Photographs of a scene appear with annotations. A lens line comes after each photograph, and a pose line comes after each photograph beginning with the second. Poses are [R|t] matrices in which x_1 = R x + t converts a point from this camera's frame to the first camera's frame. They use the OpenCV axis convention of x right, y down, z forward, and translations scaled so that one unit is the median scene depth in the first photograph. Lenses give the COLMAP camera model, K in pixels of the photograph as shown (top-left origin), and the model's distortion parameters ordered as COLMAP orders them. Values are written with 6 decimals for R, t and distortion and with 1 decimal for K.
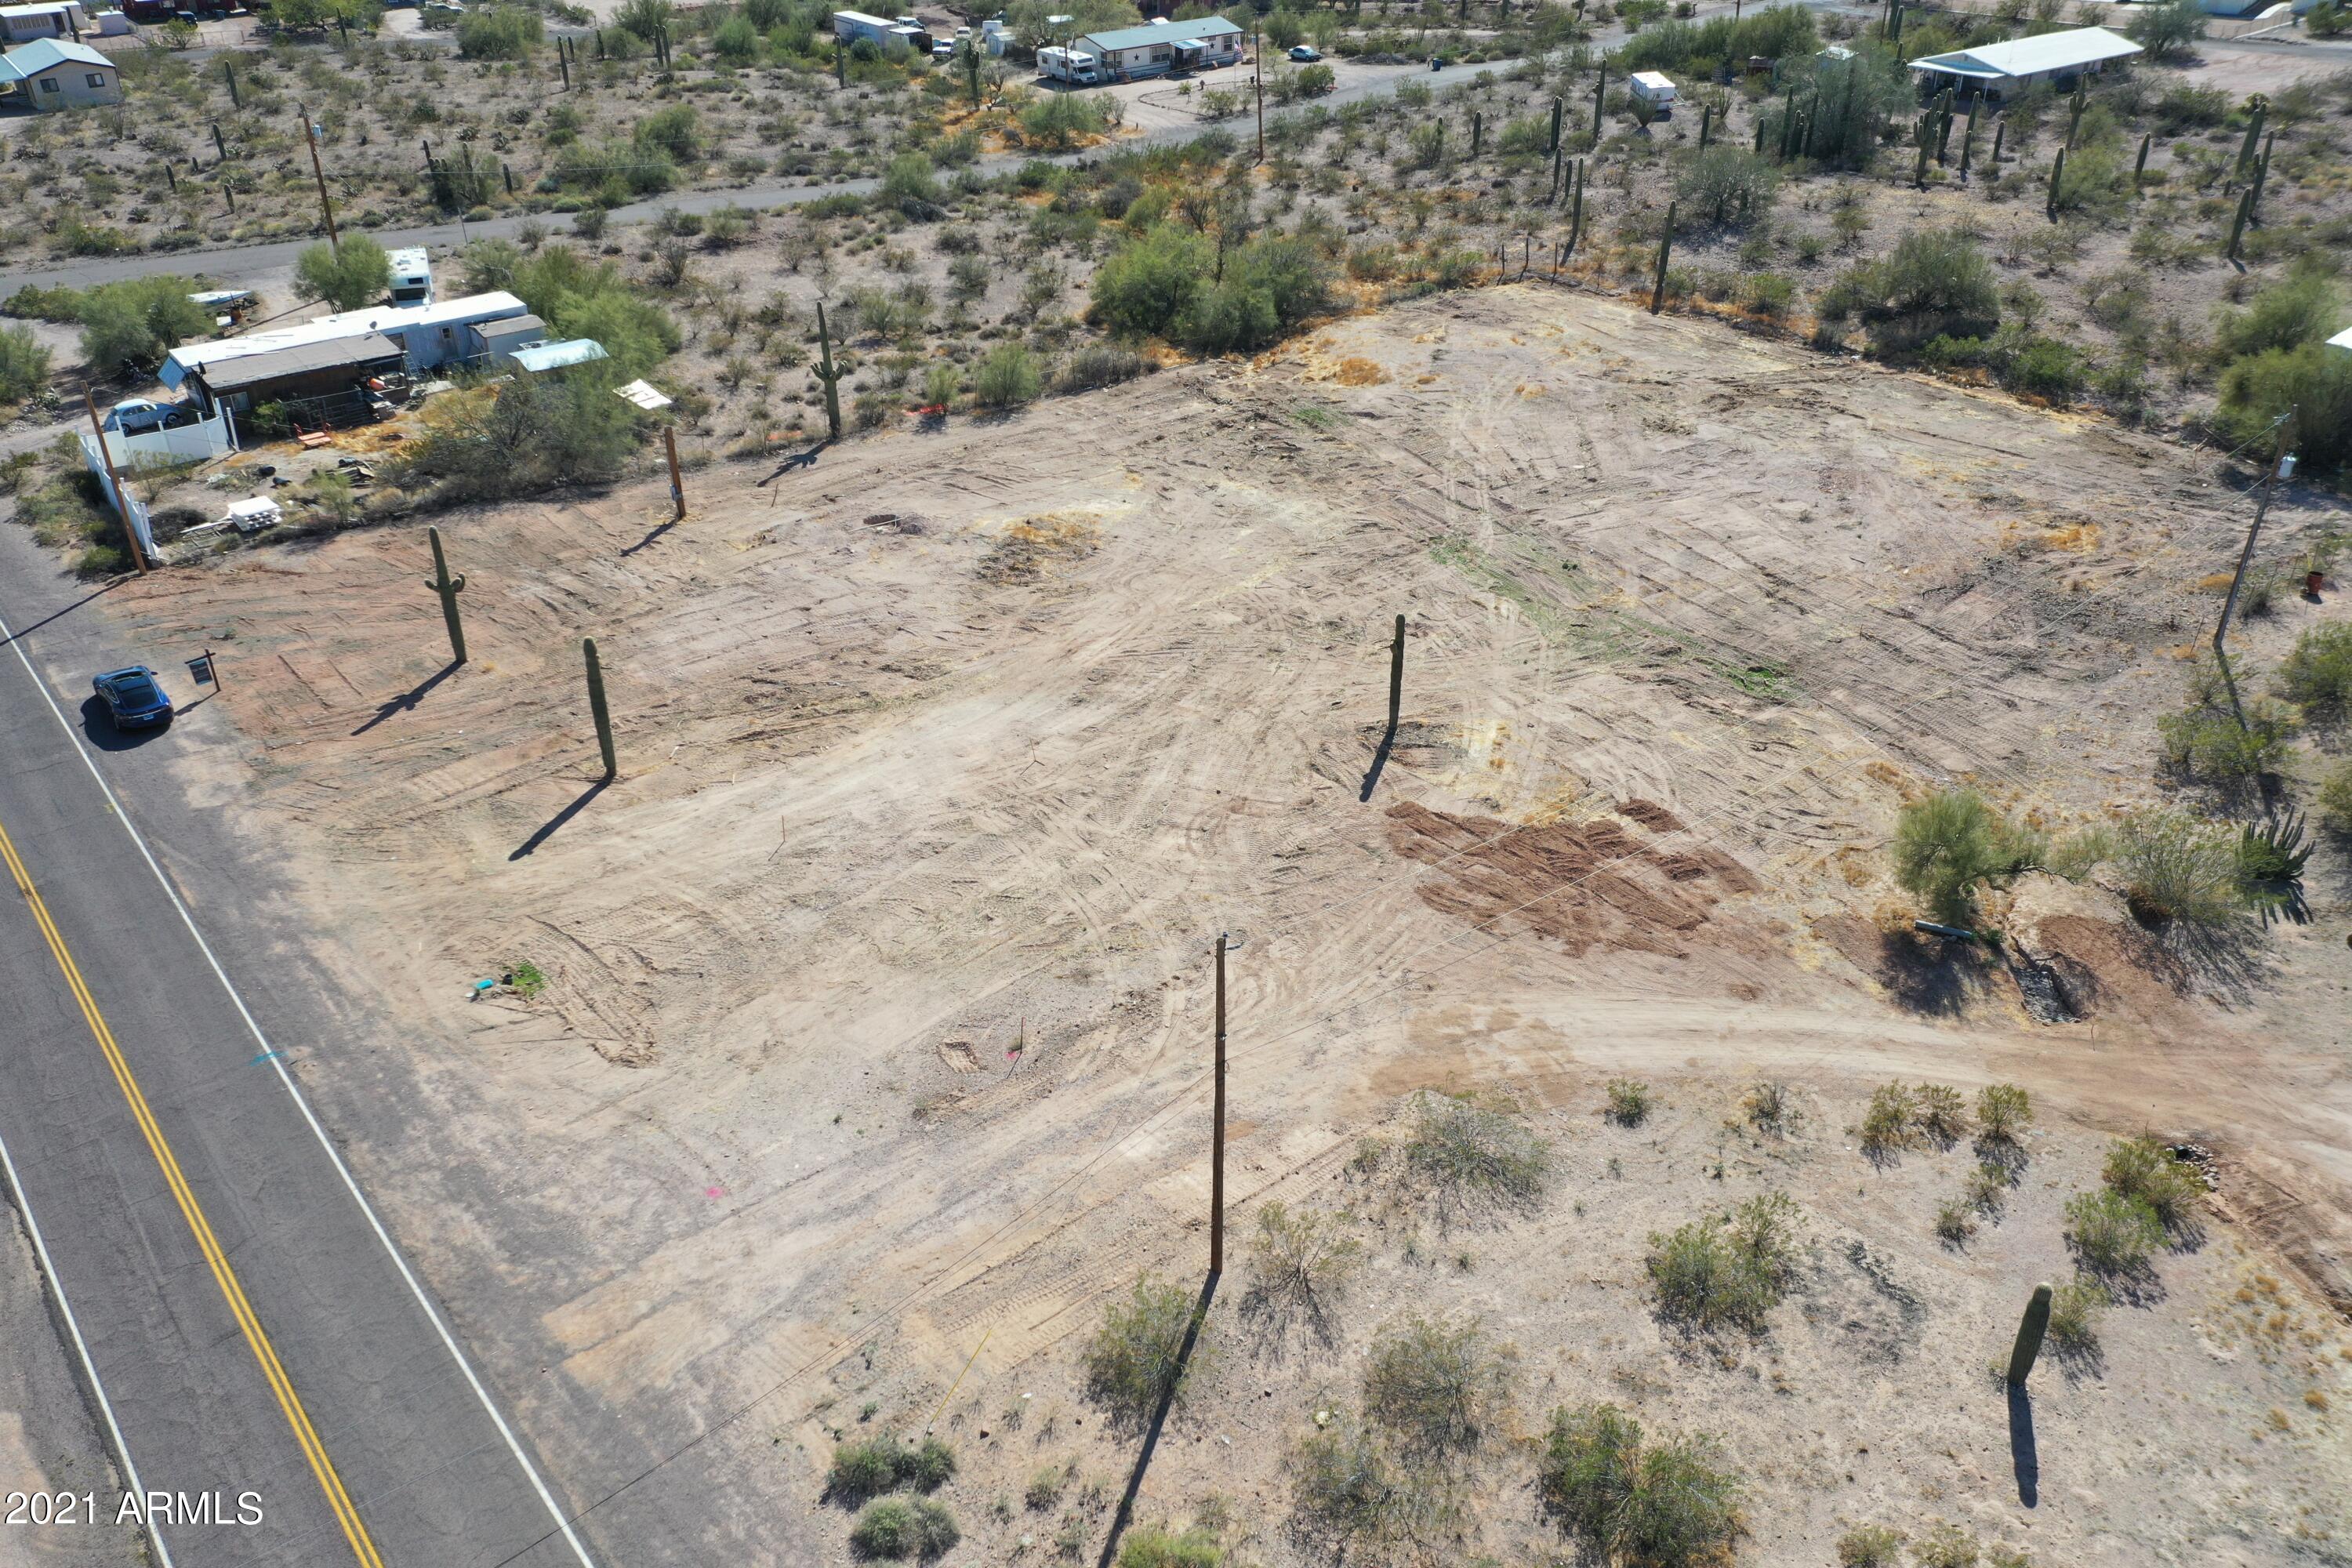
lens RADIAL K [[1838.4, 0, 1167.7], [0, 1838.4, 790.4], [0, 0, 1]] dist [-0.002835, 0.013161]
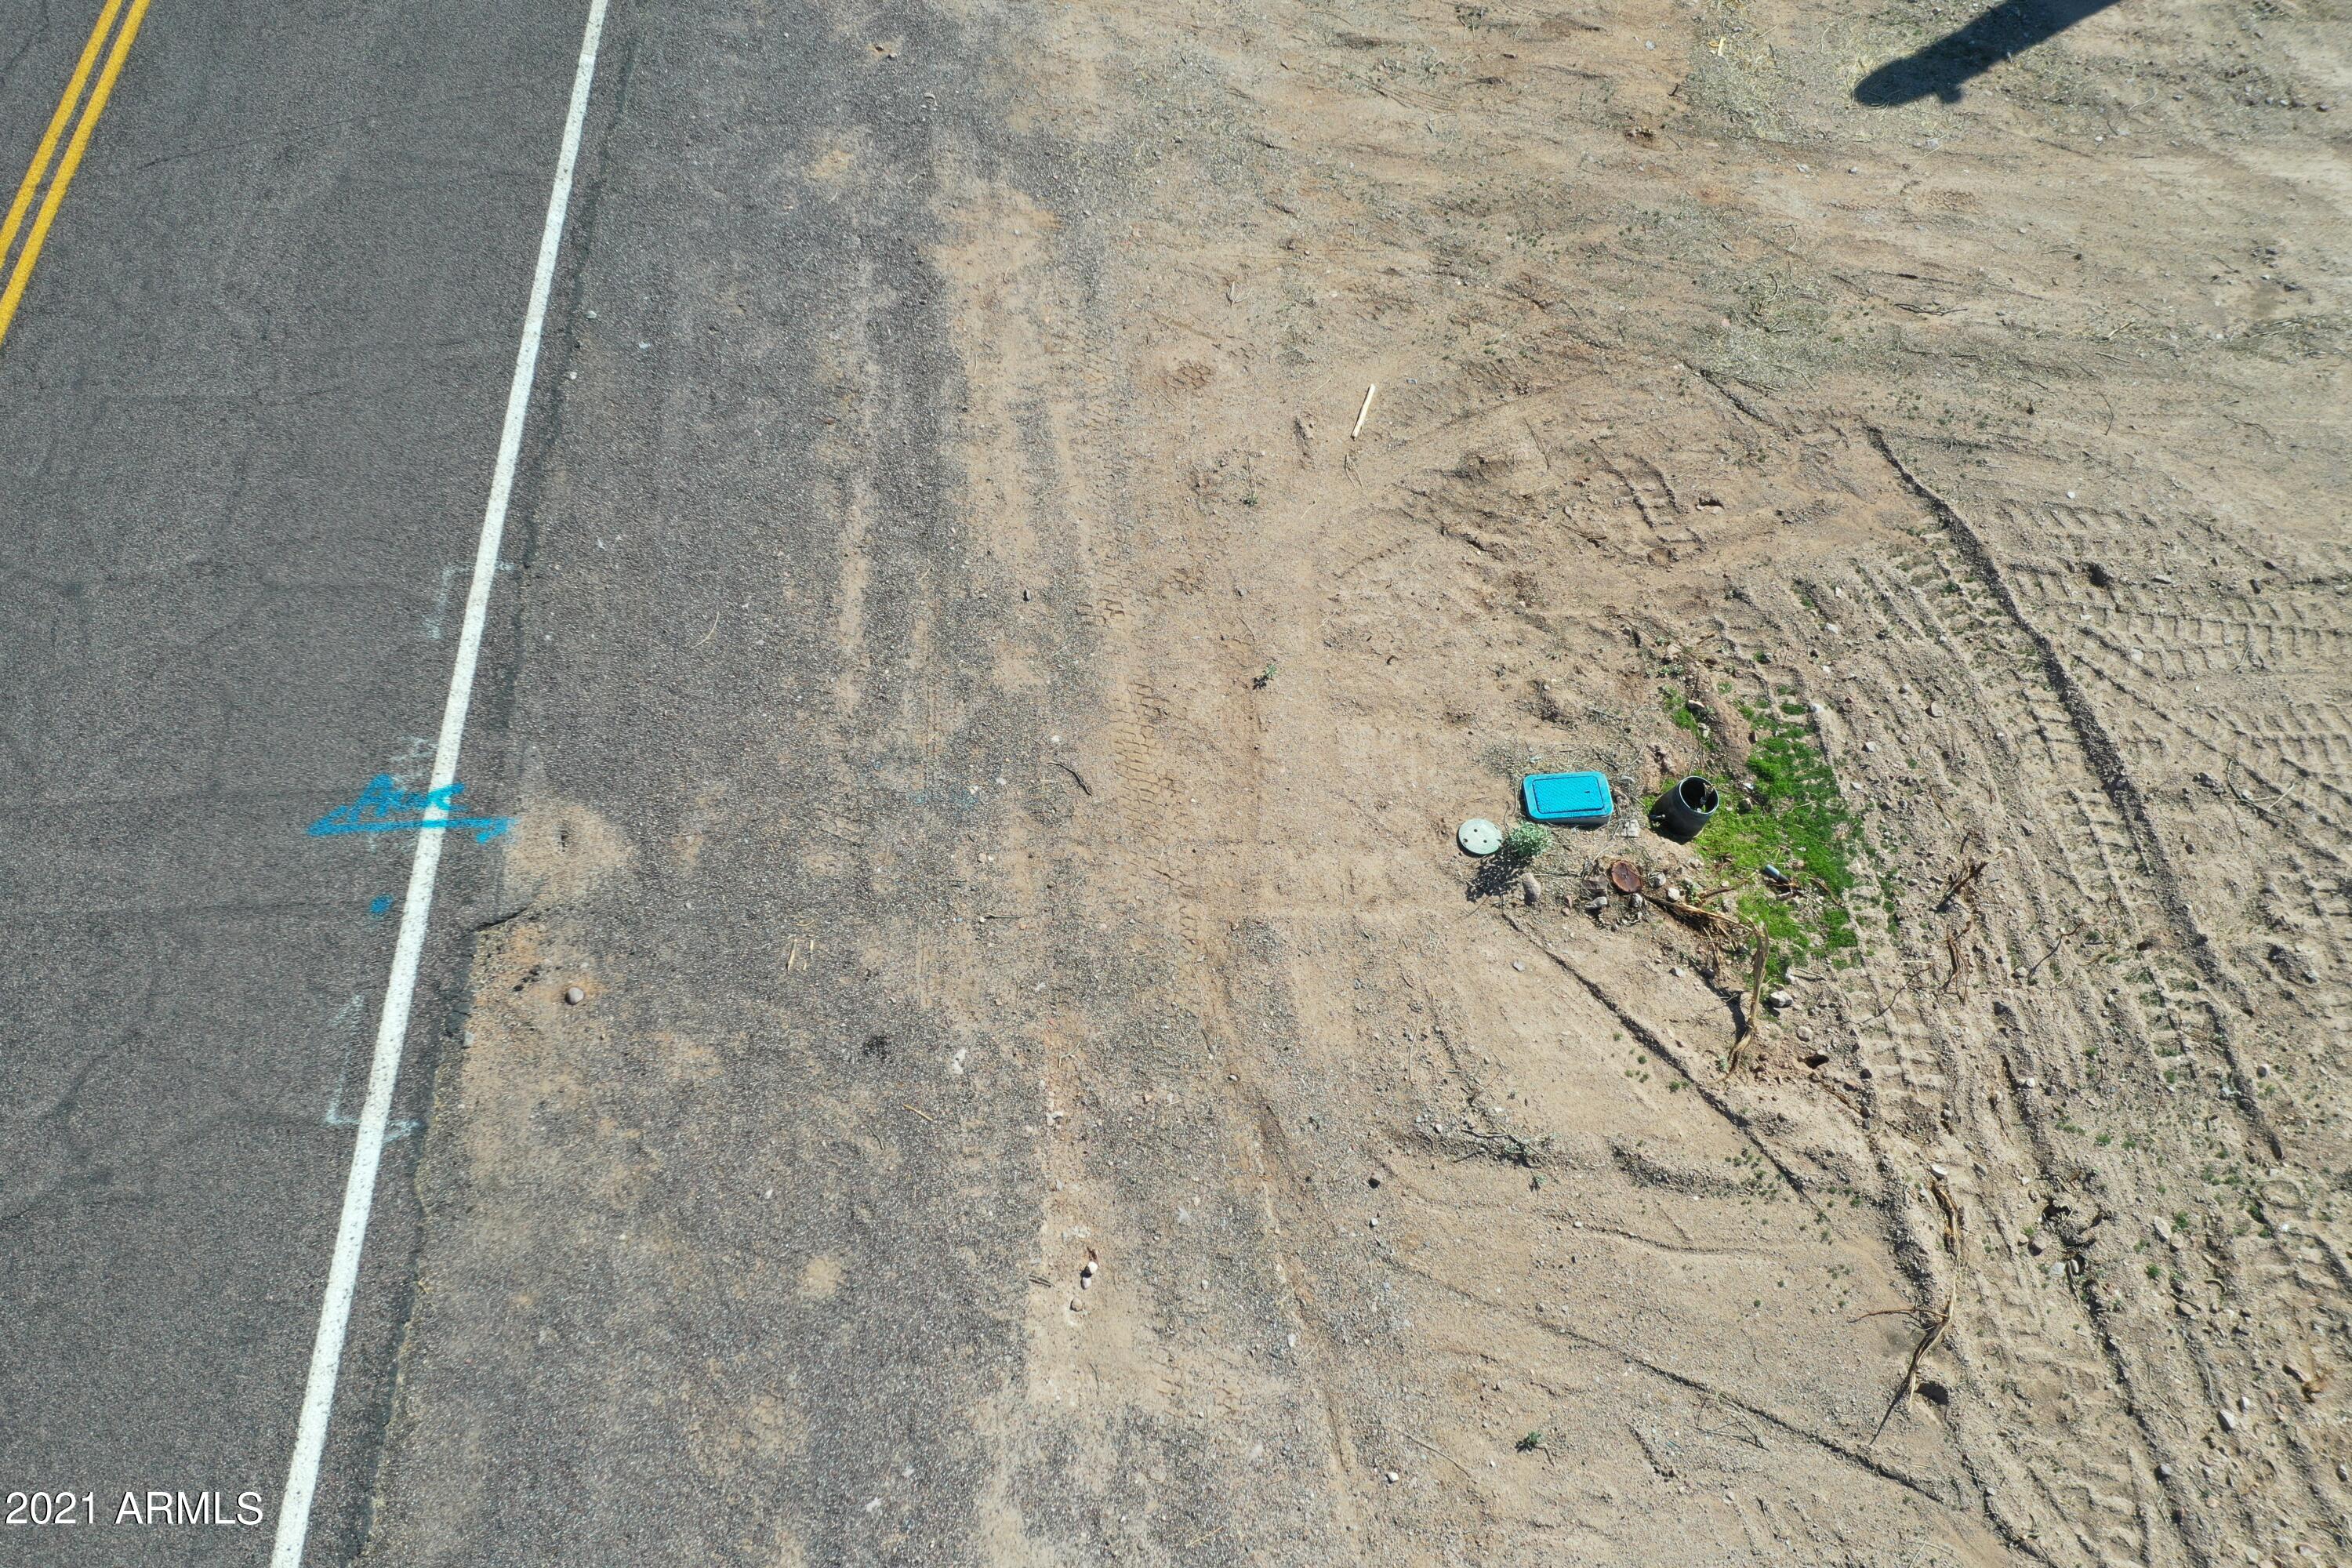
lens RADIAL K [[1838.4, 0, 1167.7], [0, 1838.4, 790.4], [0, 0, 1]] dist [-0.002835, 0.013161]
pose [[0.805849, 0.495337, -0.324421, -0.222213], [-0.309872, 0.819670, 0.481788, 0.018011], [0.504566, -0.287720, 0.814021, 0.534033]]
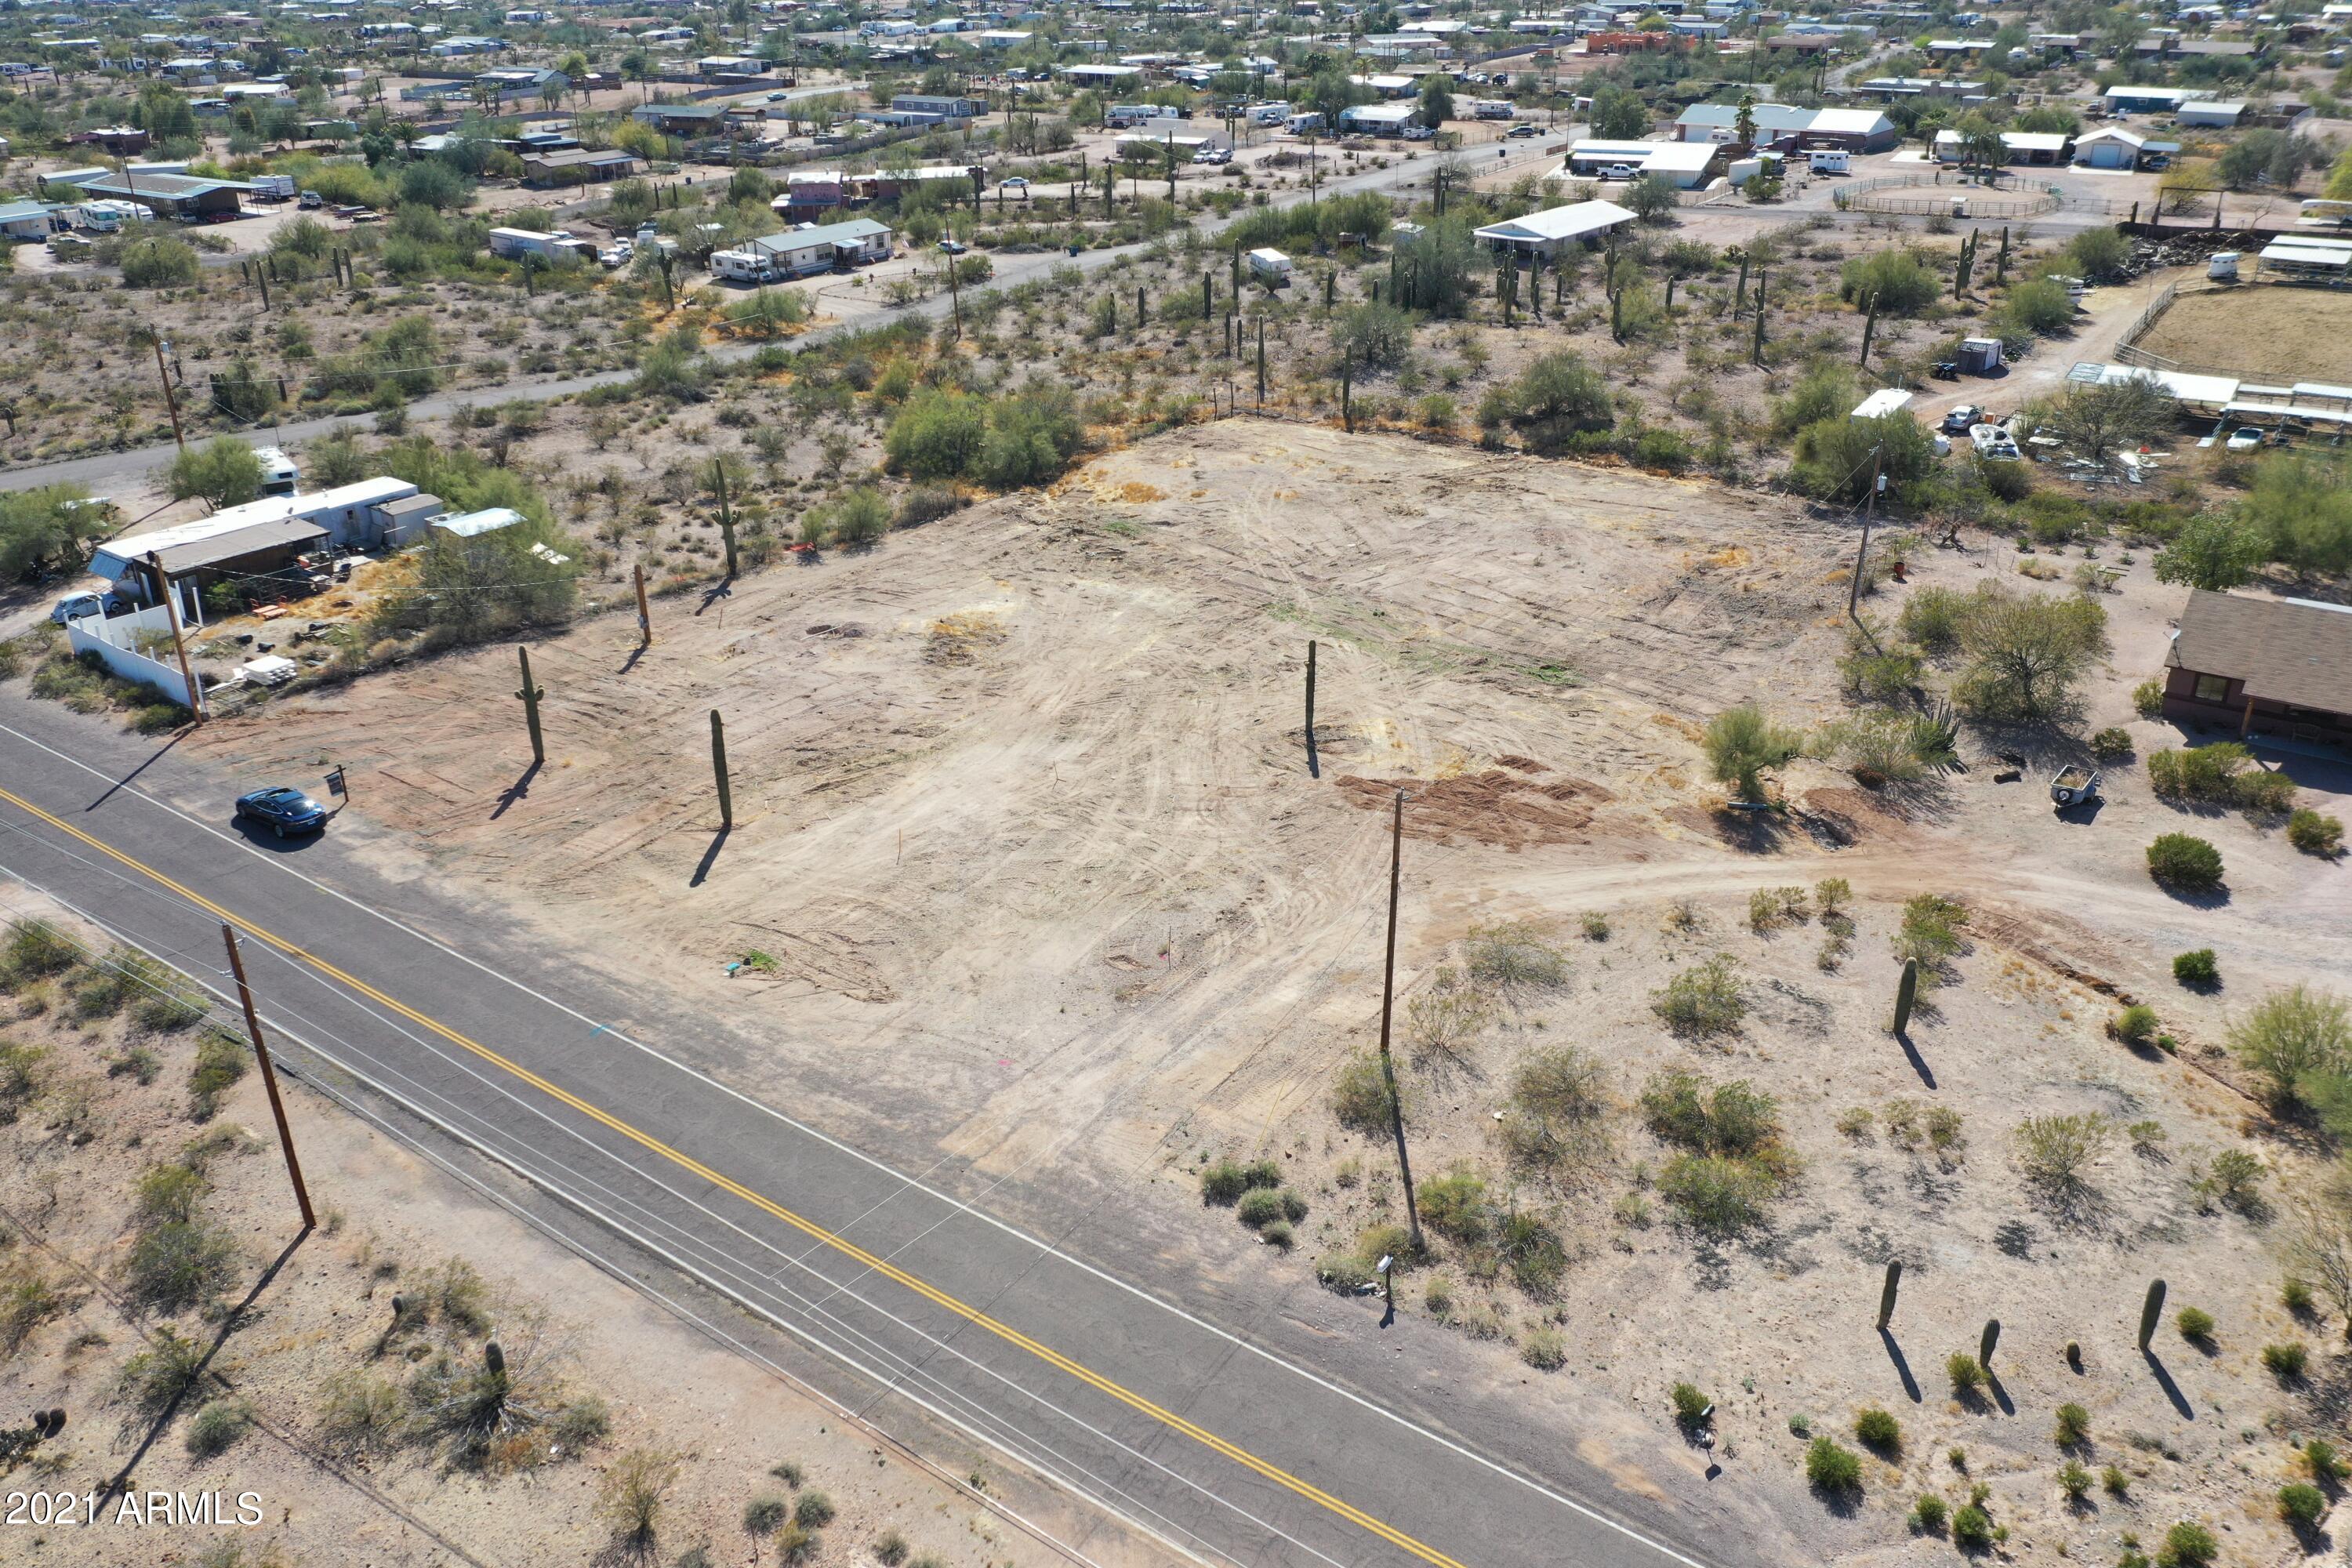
lens RADIAL K [[1839.7, 0, 1164.4], [0, 1839.7, 790.7], [0, 0, 1]] dist [-0.007205, 0.005820]
pose [[0.965429, -0.111180, 0.235767, -0.238865], [0.133419, 0.987783, -0.080525, 0.082169], [-0.223933, 0.109197, 0.968468, -0.189434]]
